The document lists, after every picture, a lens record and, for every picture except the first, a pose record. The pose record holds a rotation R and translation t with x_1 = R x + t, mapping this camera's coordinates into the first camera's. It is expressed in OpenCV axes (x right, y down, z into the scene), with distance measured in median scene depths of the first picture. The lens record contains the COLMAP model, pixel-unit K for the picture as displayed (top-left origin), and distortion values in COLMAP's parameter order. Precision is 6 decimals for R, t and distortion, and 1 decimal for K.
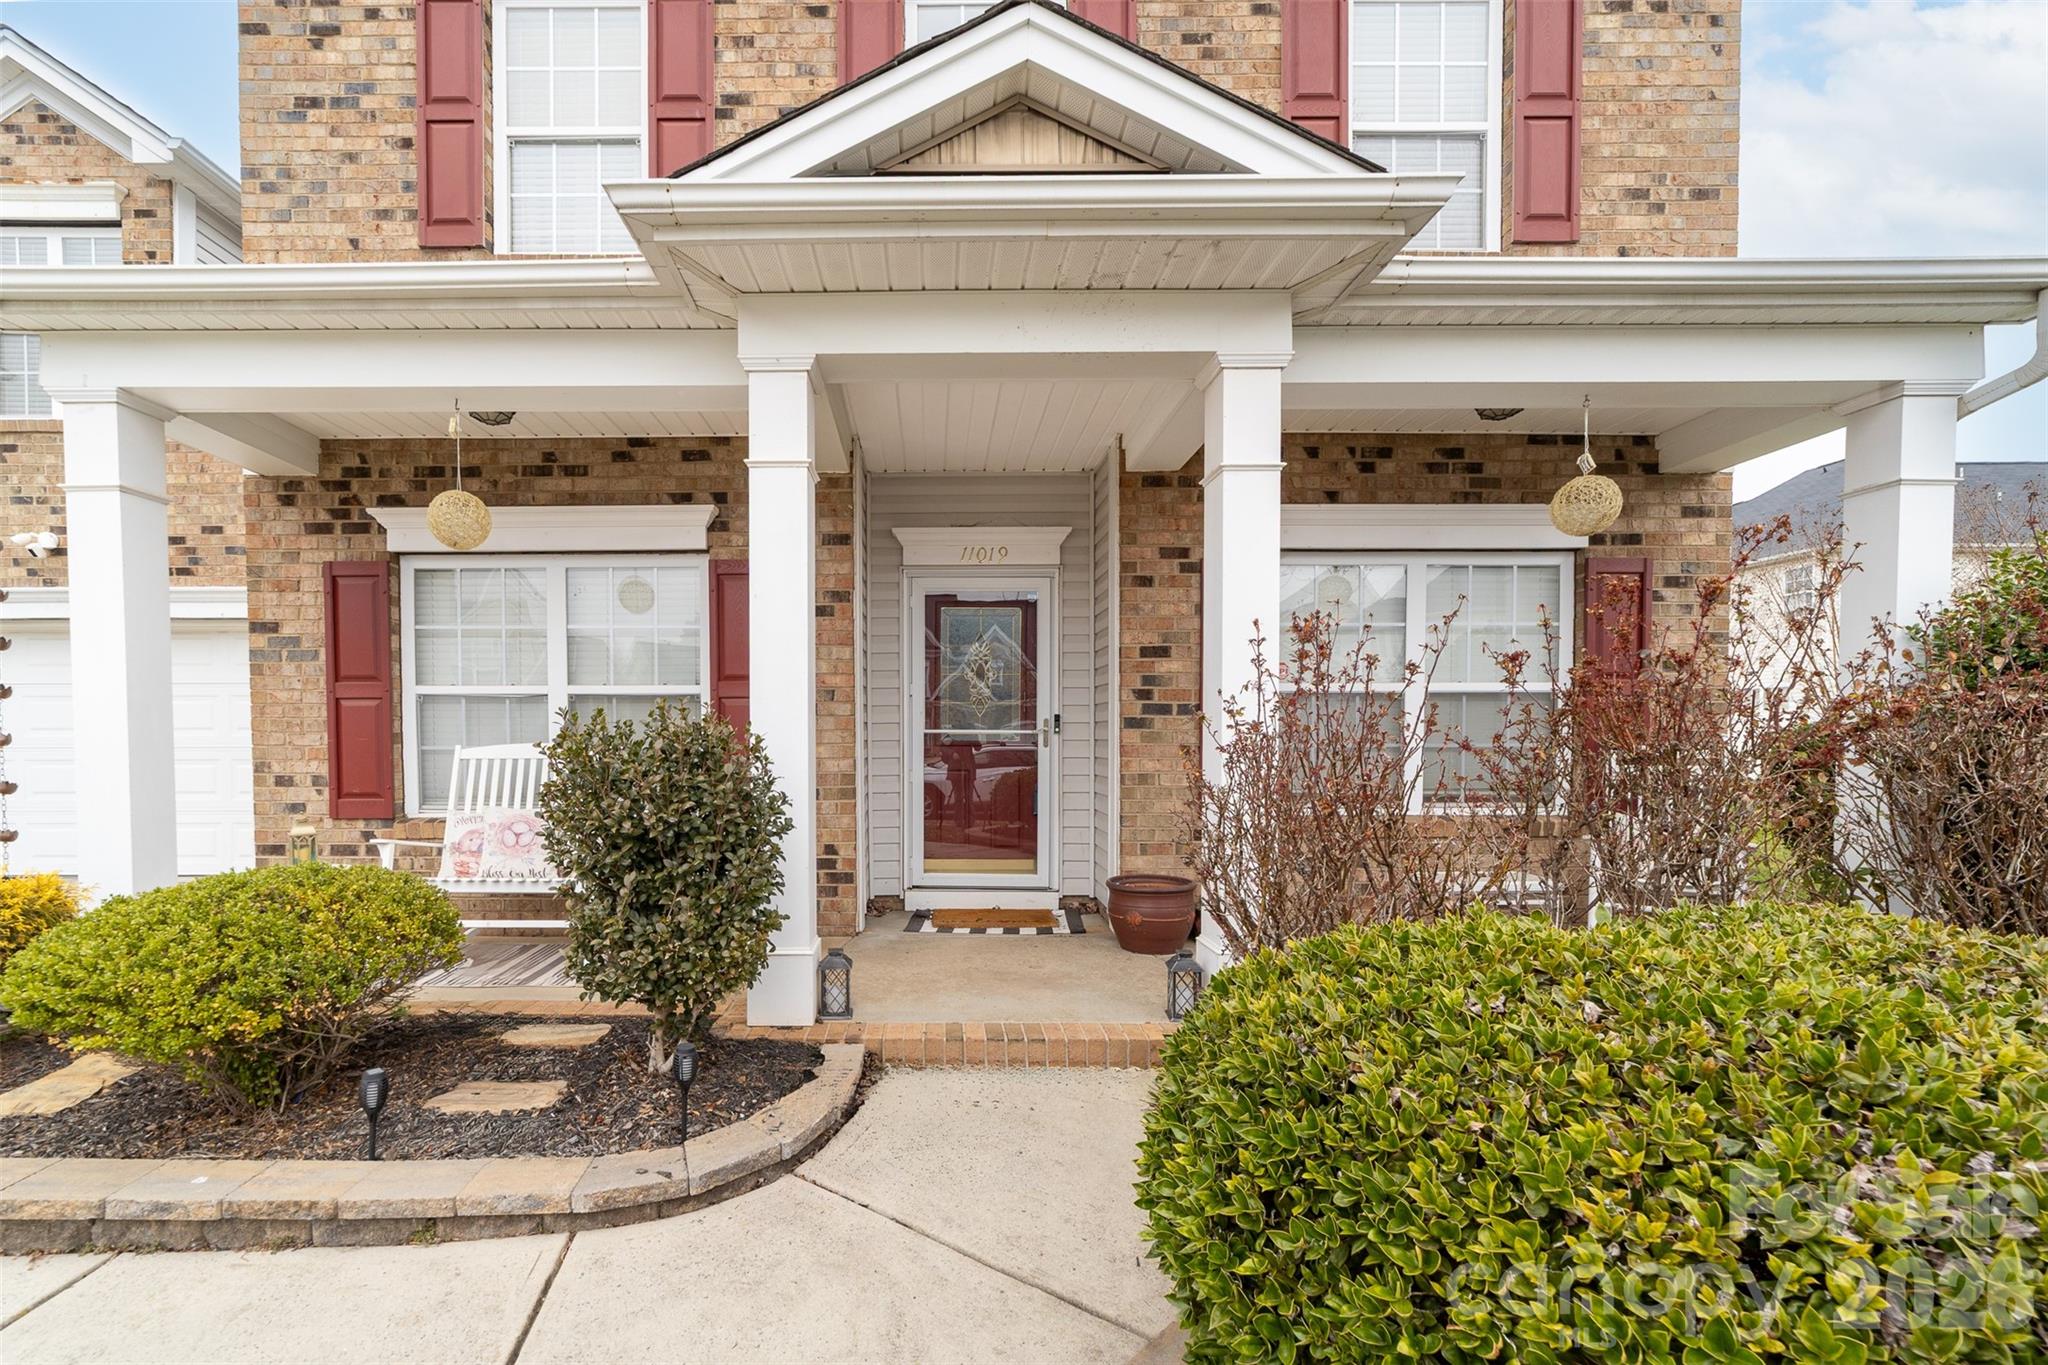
lens RADIAL K [[782.9, 0, 1017.2], [0, 782.9, 685.8], [0, 0, 1]] dist [-0.012654, 0.004246]
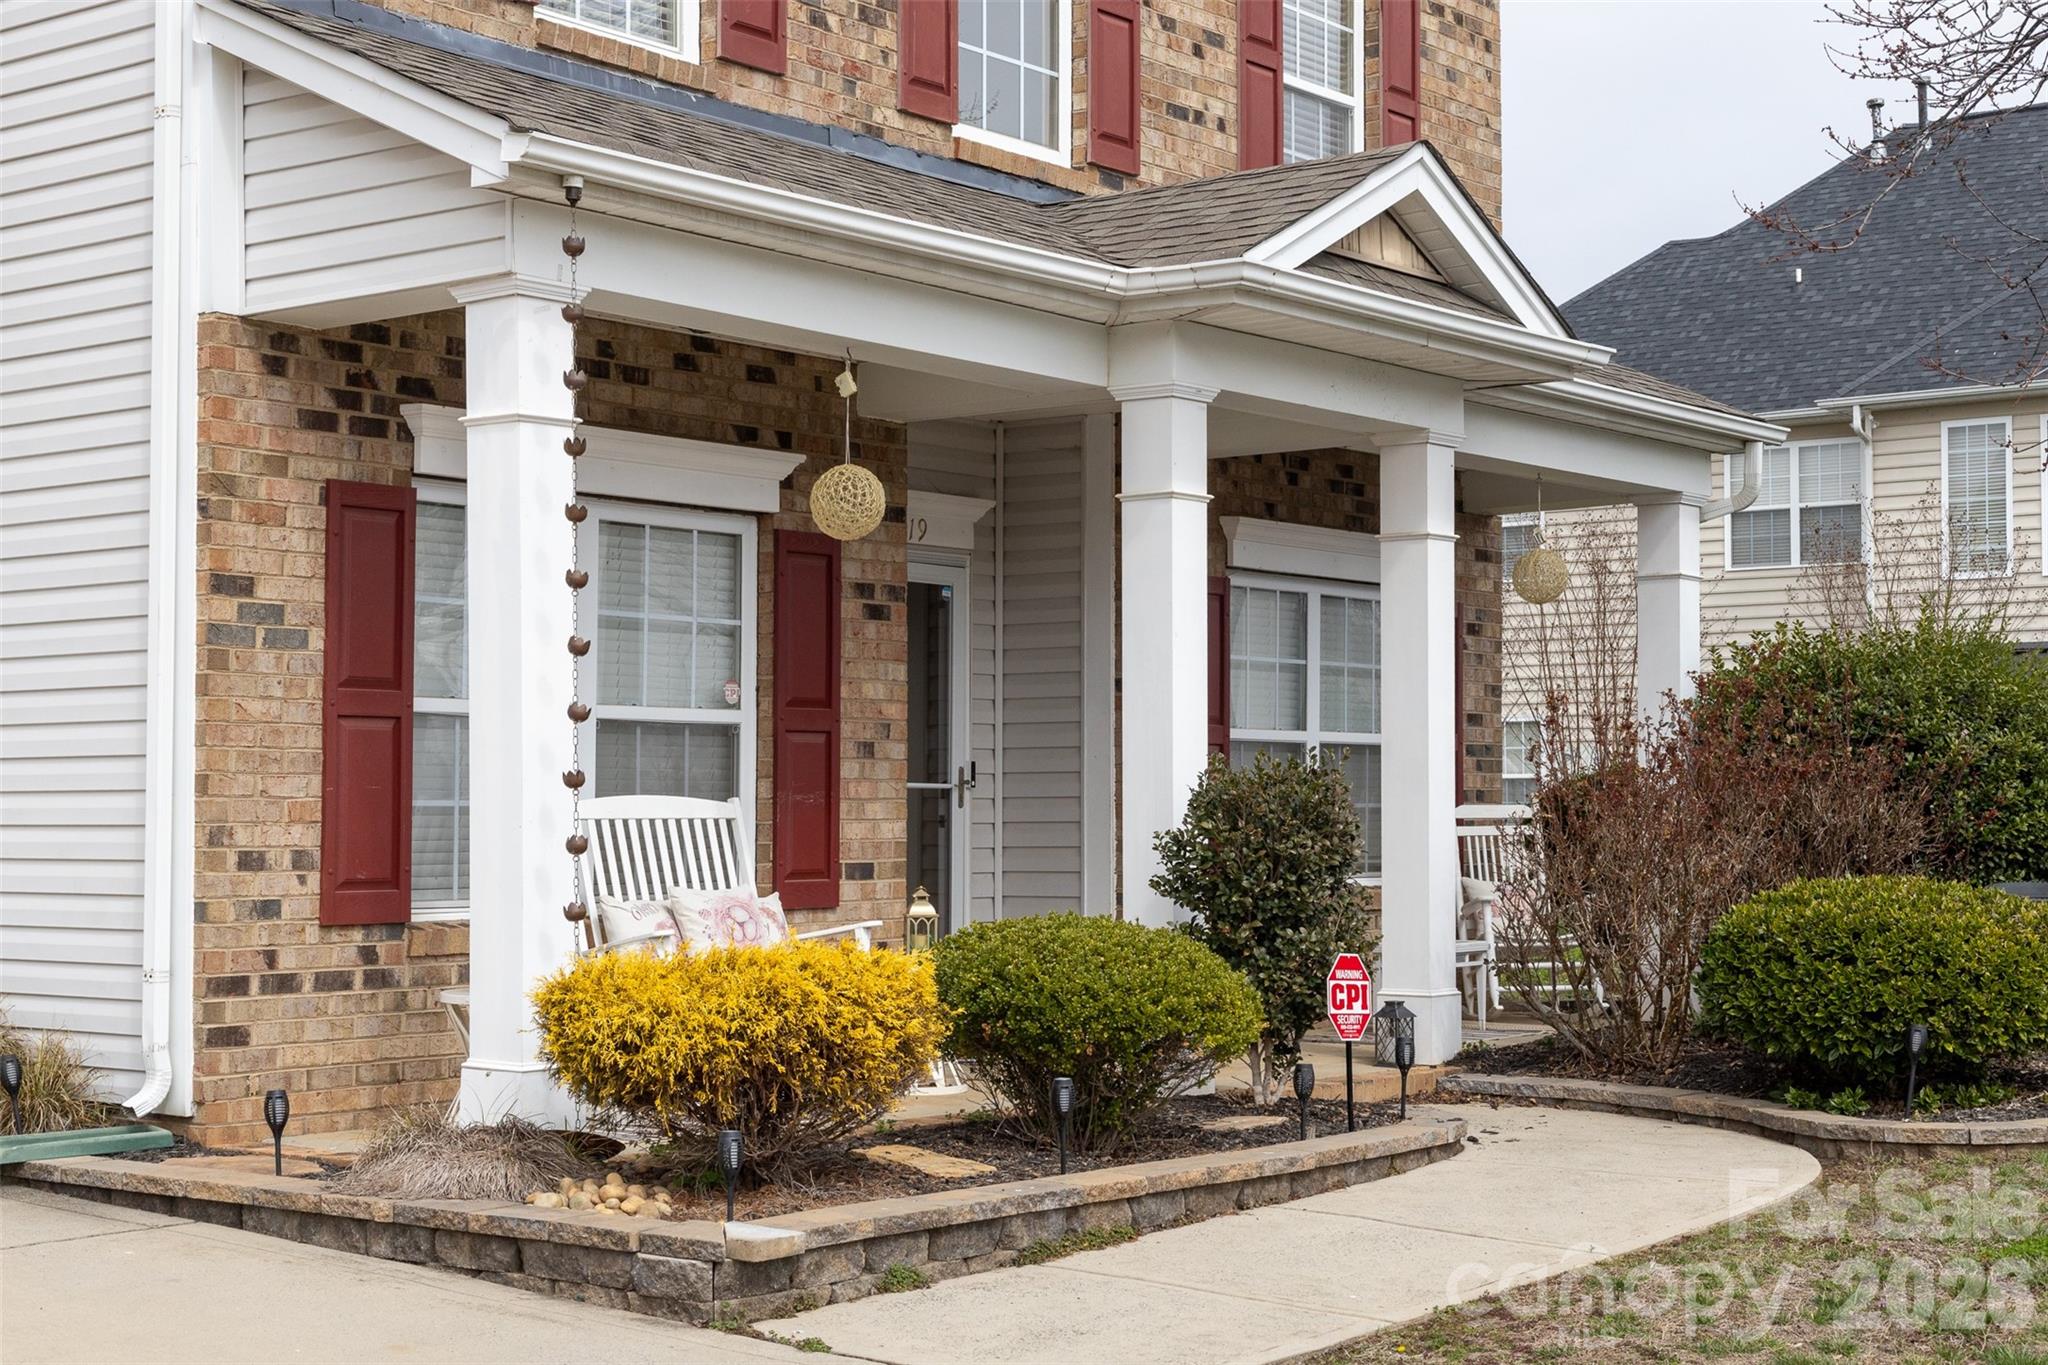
lens RADIAL K [[3026.9, 0, 1027.2], [0, 3026.9, 692.5], [0, 0, 1]] dist [0.031579, 0.000000]
pose [[0.609565, 0.033579, 0.792024, -2.356278], [0.012826, 0.998554, -0.052207, 0.123648], [-0.792632, 0.041982, 0.608253, -0.781109]]
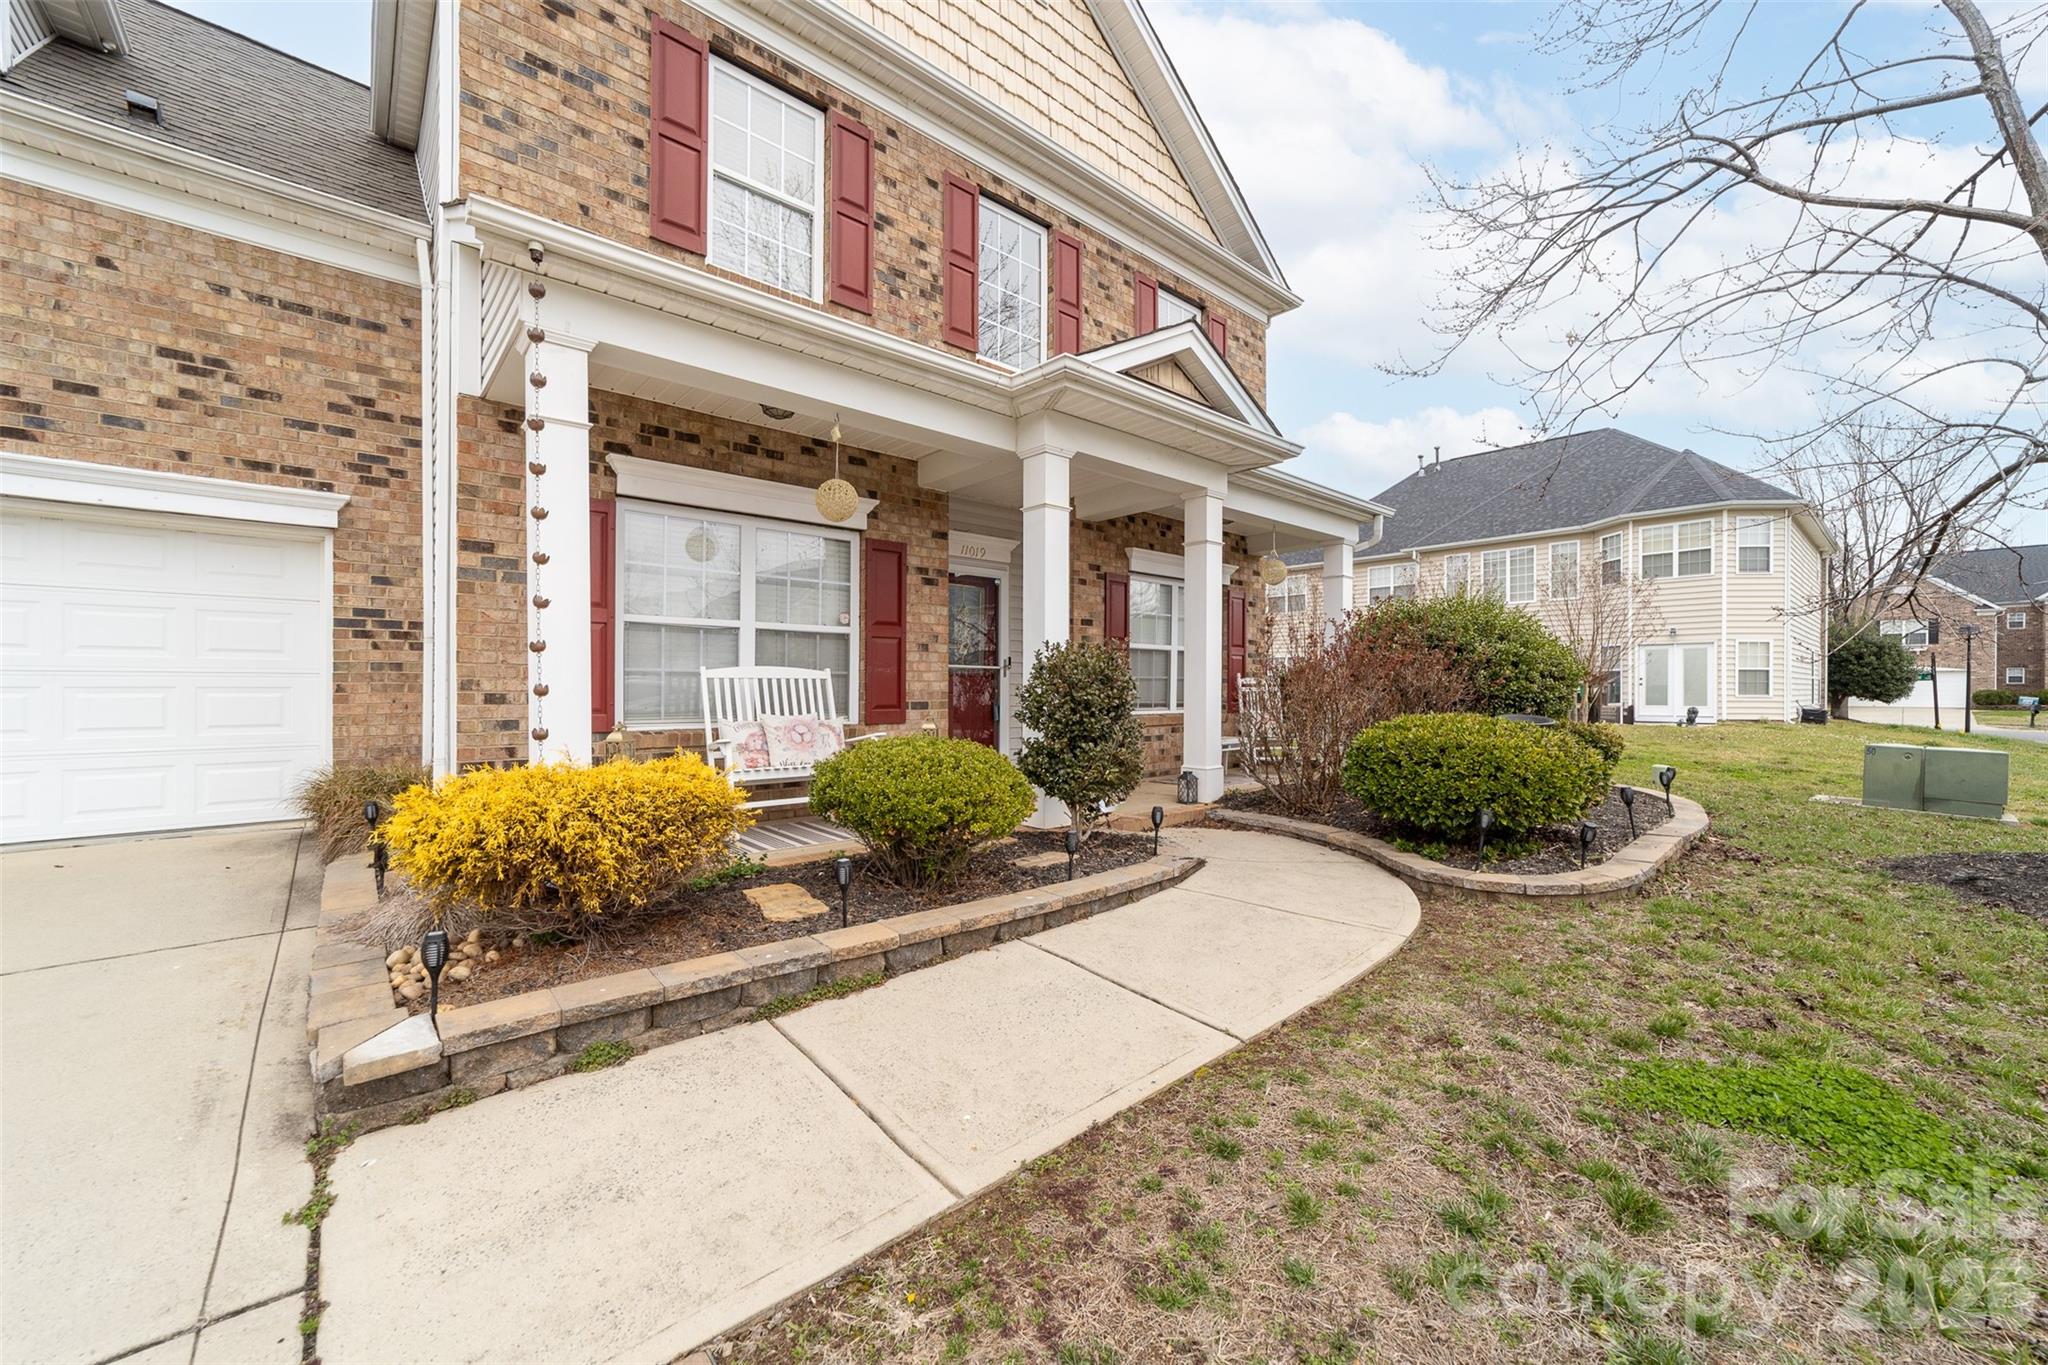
lens RADIAL K [[782.9, 0, 1015.6], [0, 782.9, 684.7], [0, 0, 1]] dist [-0.012654, 0.004246]
pose [[0.753530, 0.006414, 0.657382, -1.110940], [0.005842, 0.999848, -0.016452, 0.126188], [-0.657388, 0.016238, 0.753377, -0.223439]]
